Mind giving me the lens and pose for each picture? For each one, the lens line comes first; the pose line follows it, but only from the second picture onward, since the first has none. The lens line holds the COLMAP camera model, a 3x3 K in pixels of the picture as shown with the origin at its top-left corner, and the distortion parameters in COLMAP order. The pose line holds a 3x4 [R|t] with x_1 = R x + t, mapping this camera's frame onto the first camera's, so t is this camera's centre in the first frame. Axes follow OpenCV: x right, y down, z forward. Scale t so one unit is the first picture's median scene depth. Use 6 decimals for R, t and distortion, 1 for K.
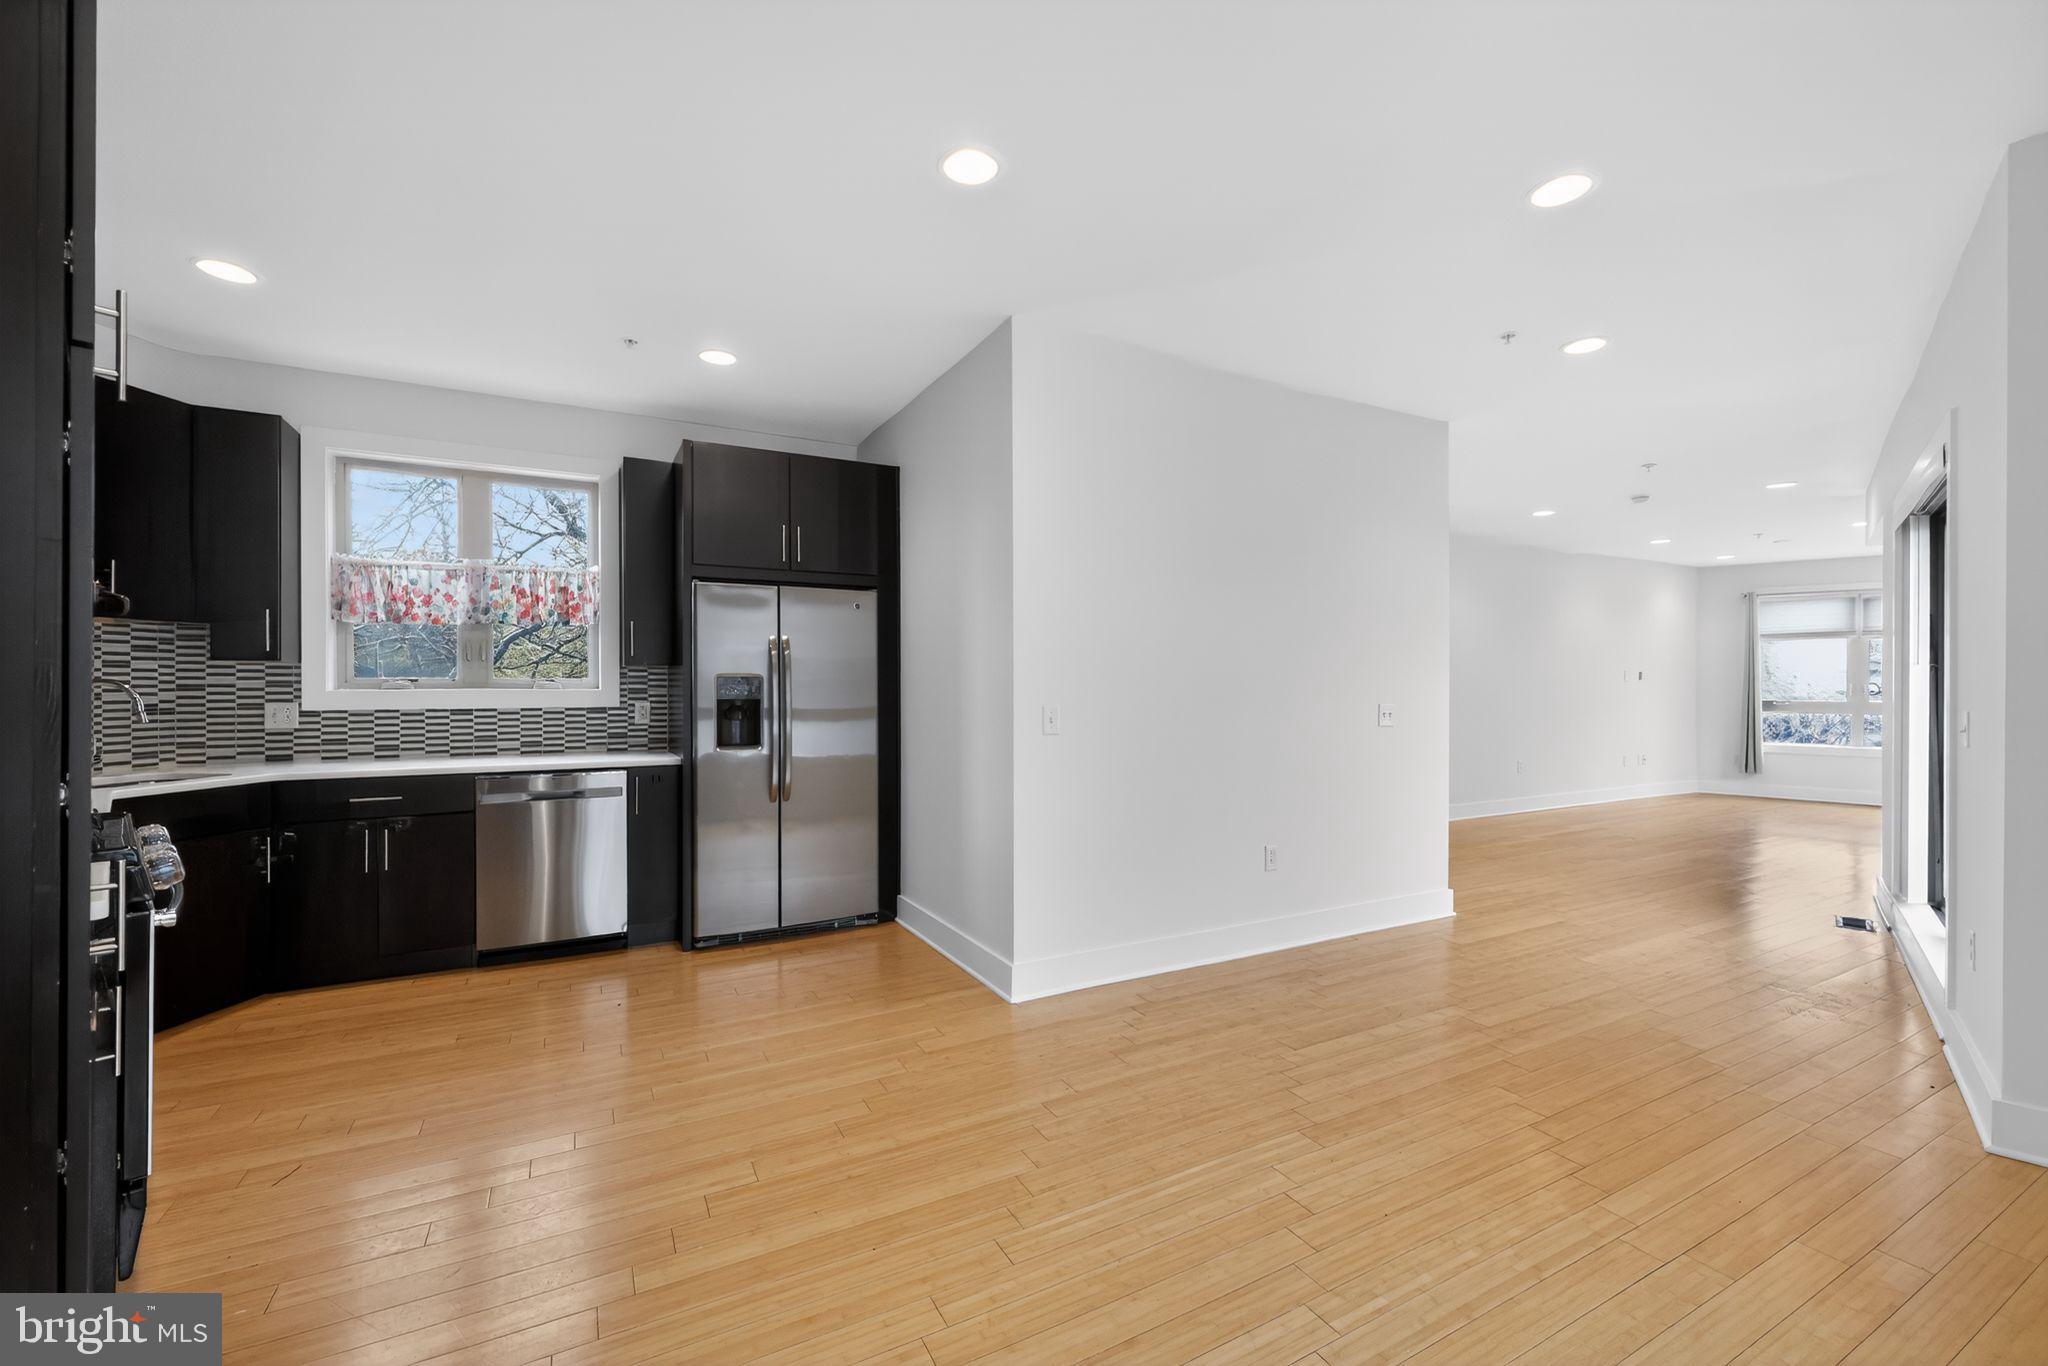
lens RADIAL K [[825.6, 0, 1019.4], [0, 825.6, 682.1], [0, 0, 1]] dist [-0.001573, -0.000662]
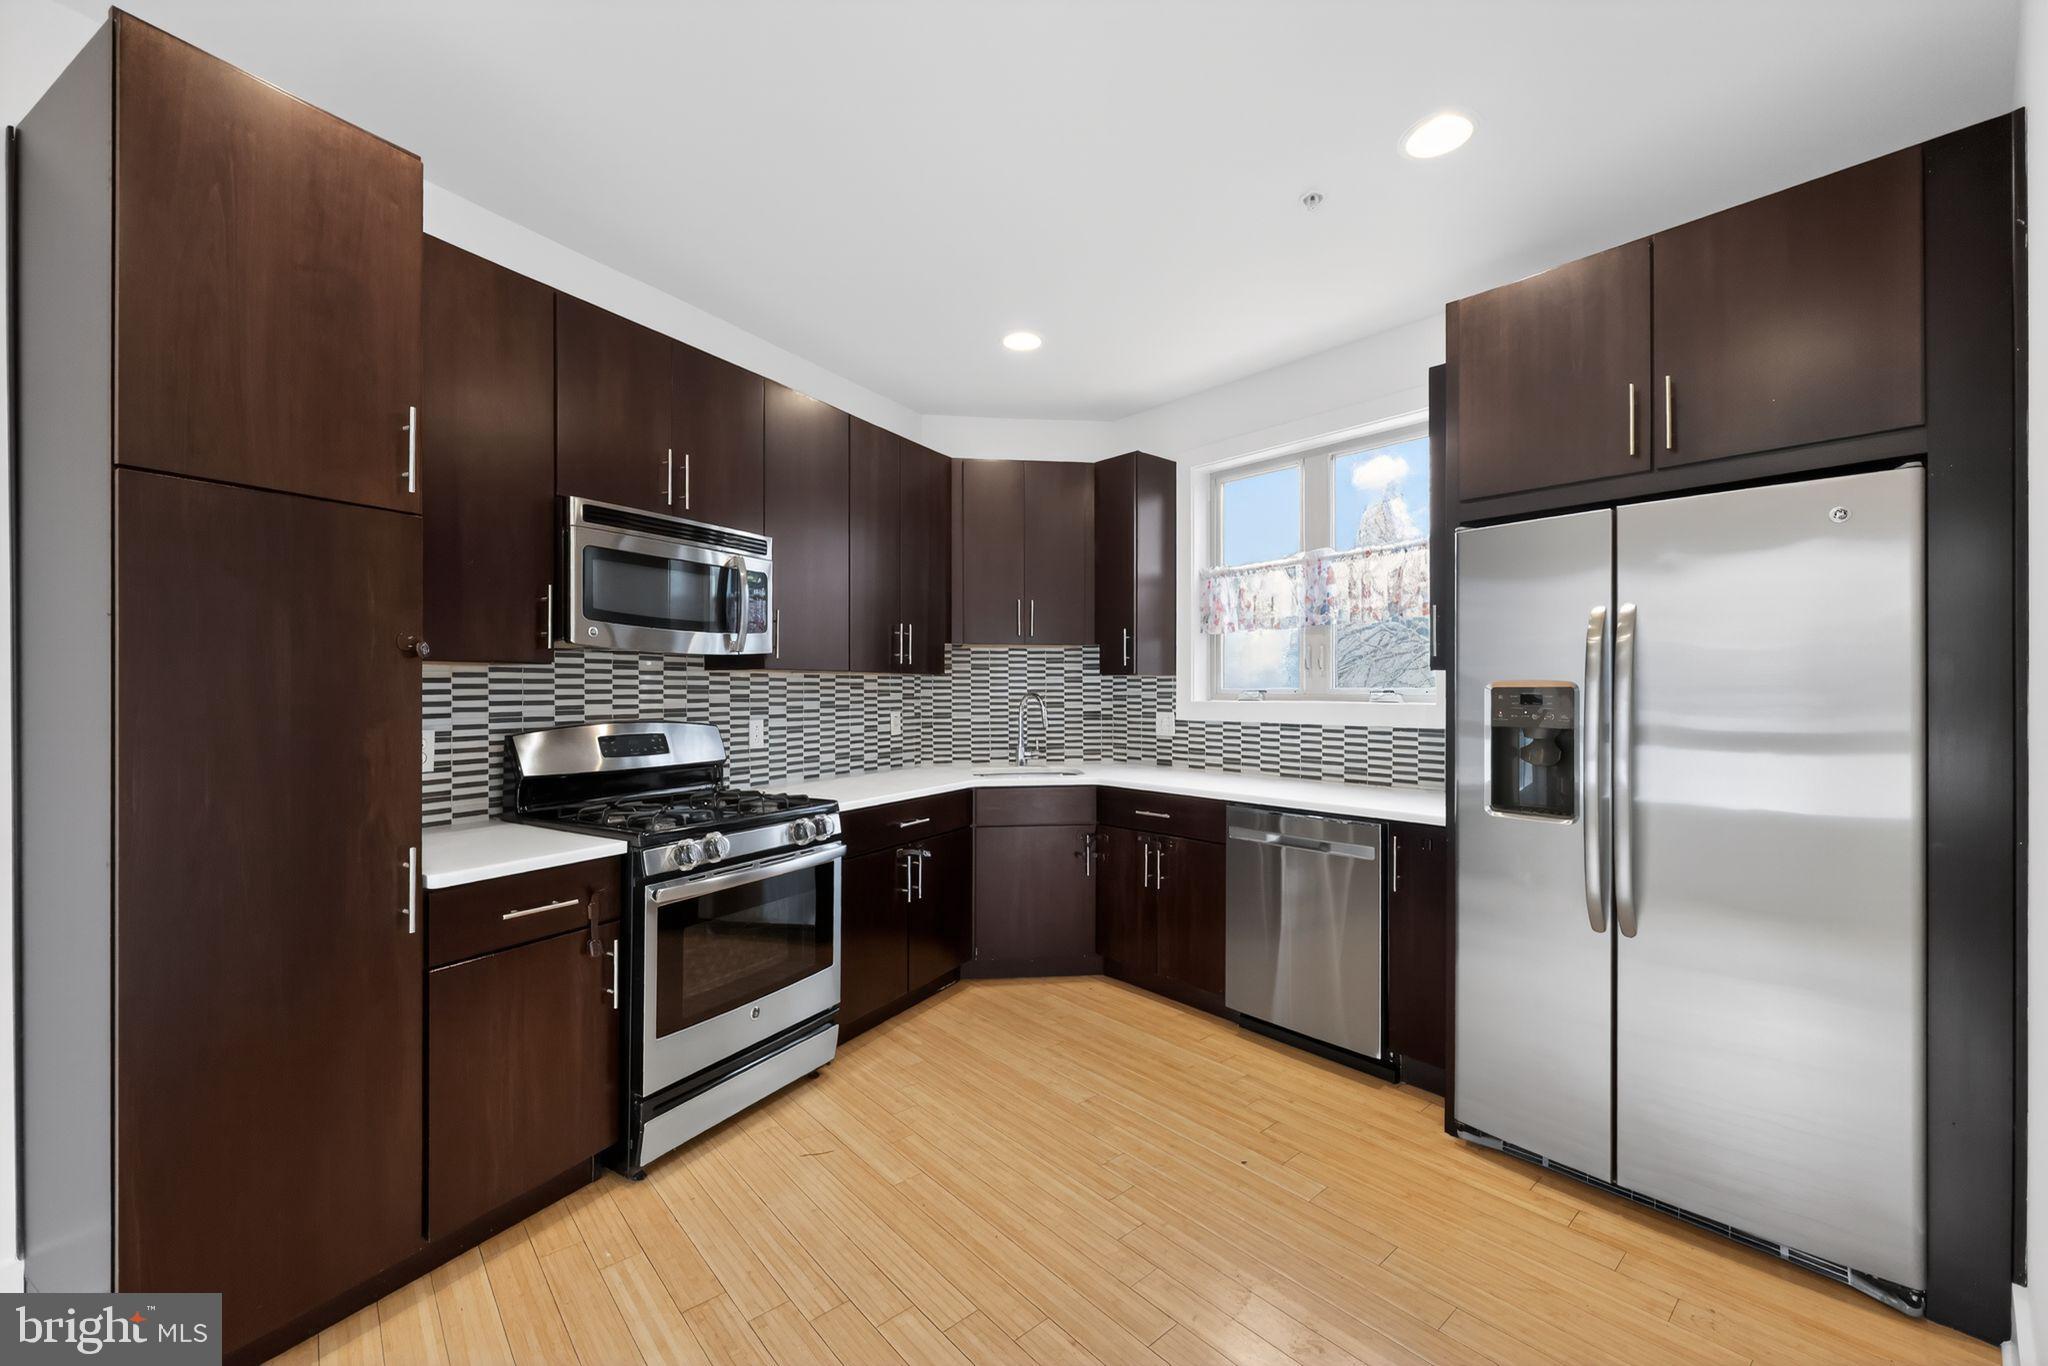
lens RADIAL K [[825.6, 0, 1019.4], [0, 825.6, 682.1], [0, 0, 1]] dist [-0.001573, -0.000662]
pose [[0.209302, -0.007389, -0.977823, 0.131346], [0.009058, 0.999943, -0.005617, -0.010159], [0.977809, -0.007682, 0.209358, 0.556602]]
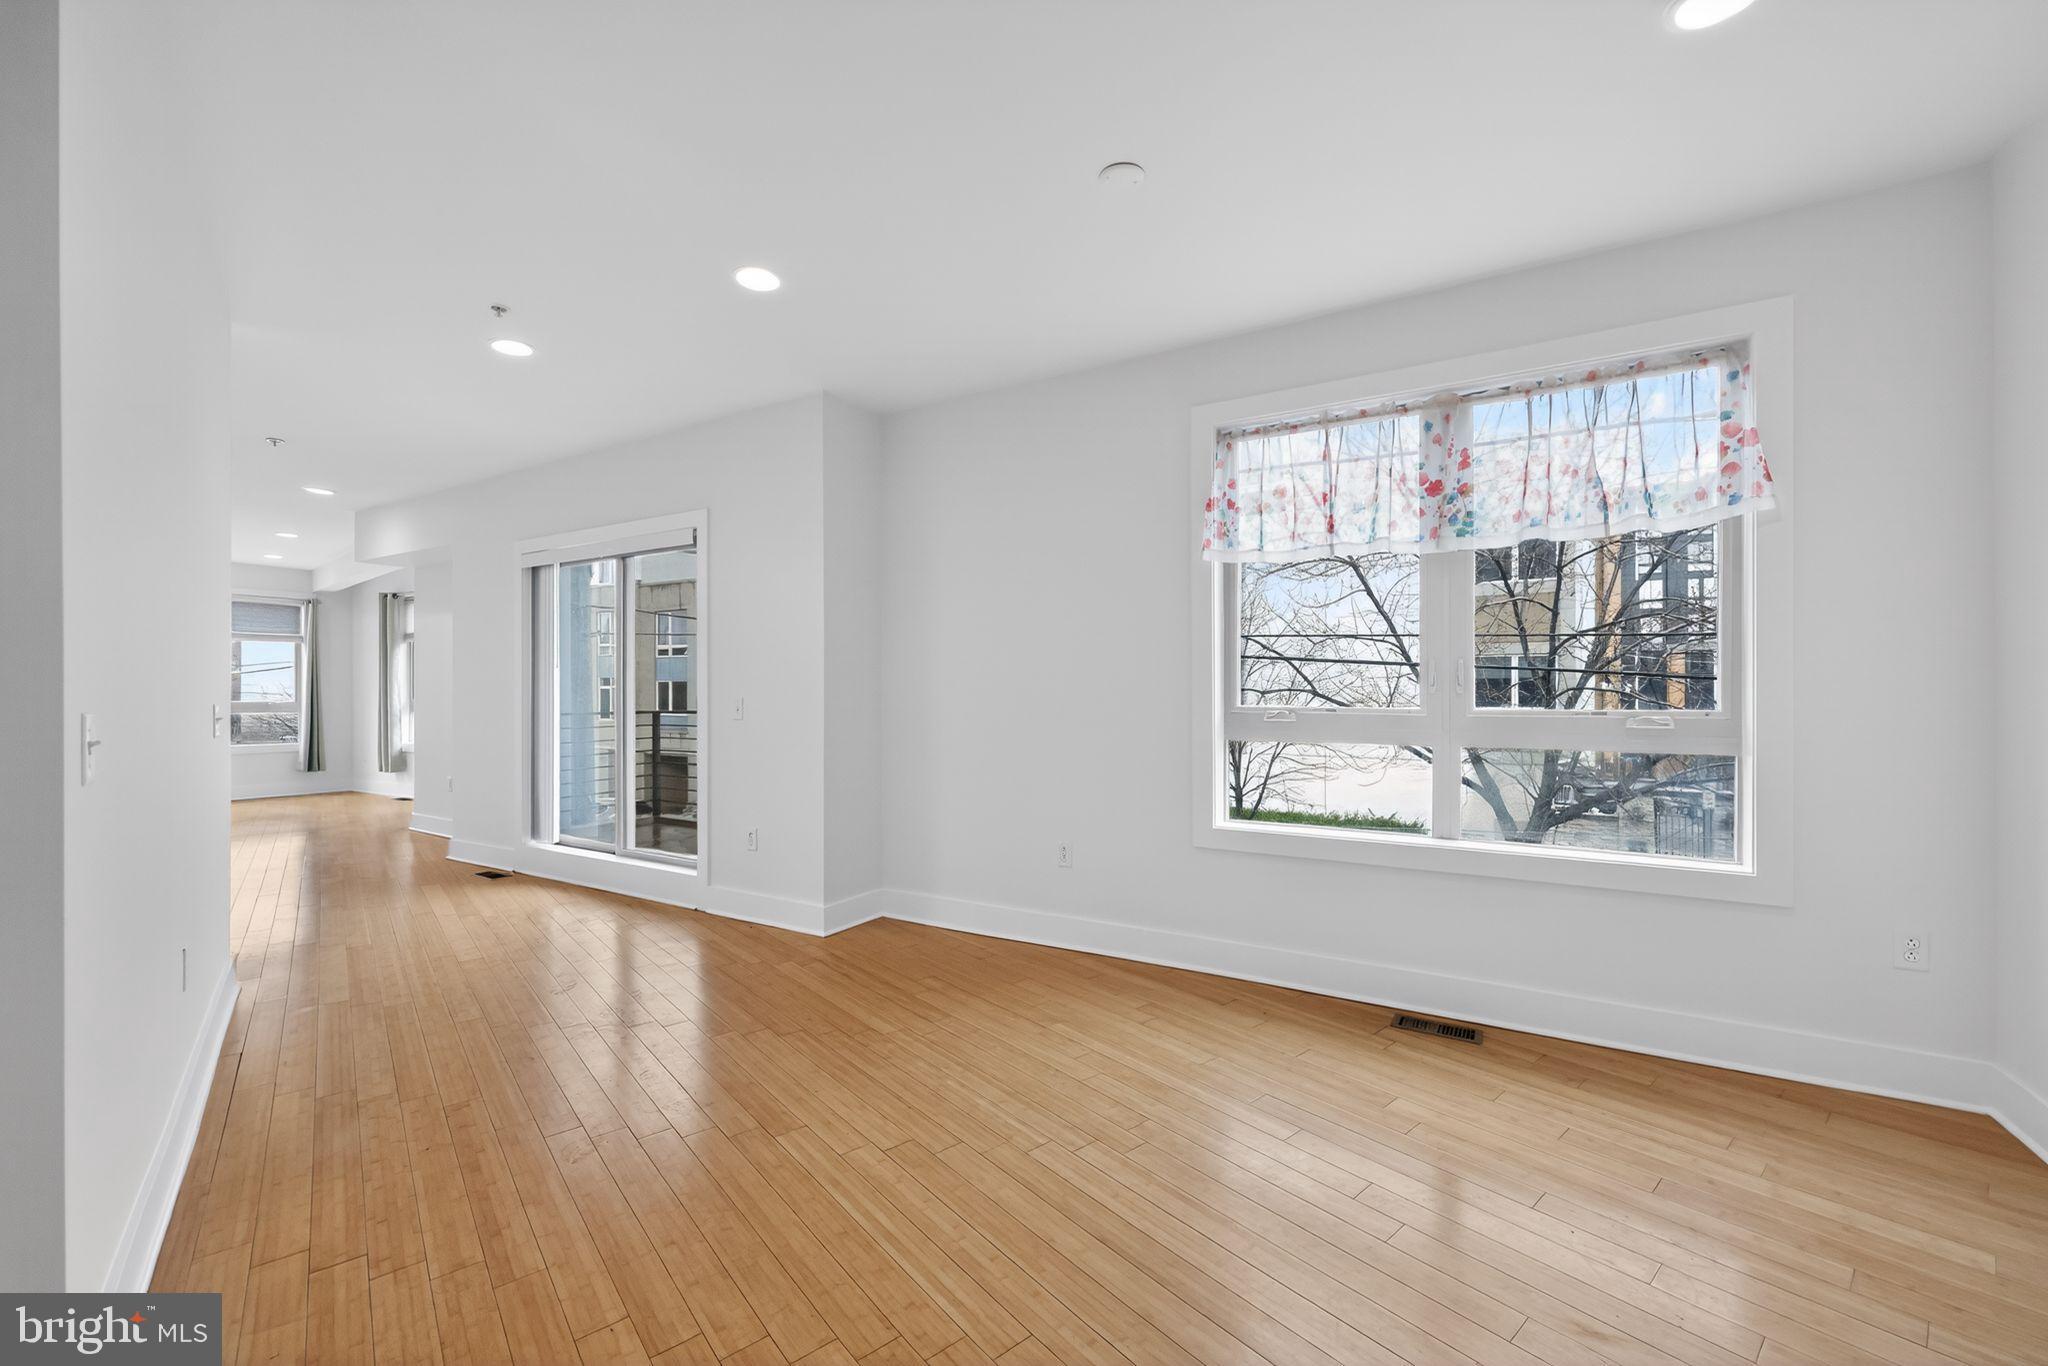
lens RADIAL K [[819.2, 0, 1010.5], [0, 819.2, 686.8], [0, 0, 1]] dist [-0.001440, -0.000201]
pose [[-0.196226, 0.002647, 0.980555, -0.386495], [-0.005503, 0.999978, -0.003801, 0.013398], [-0.980543, -0.006142, -0.196207, 0.545321]]
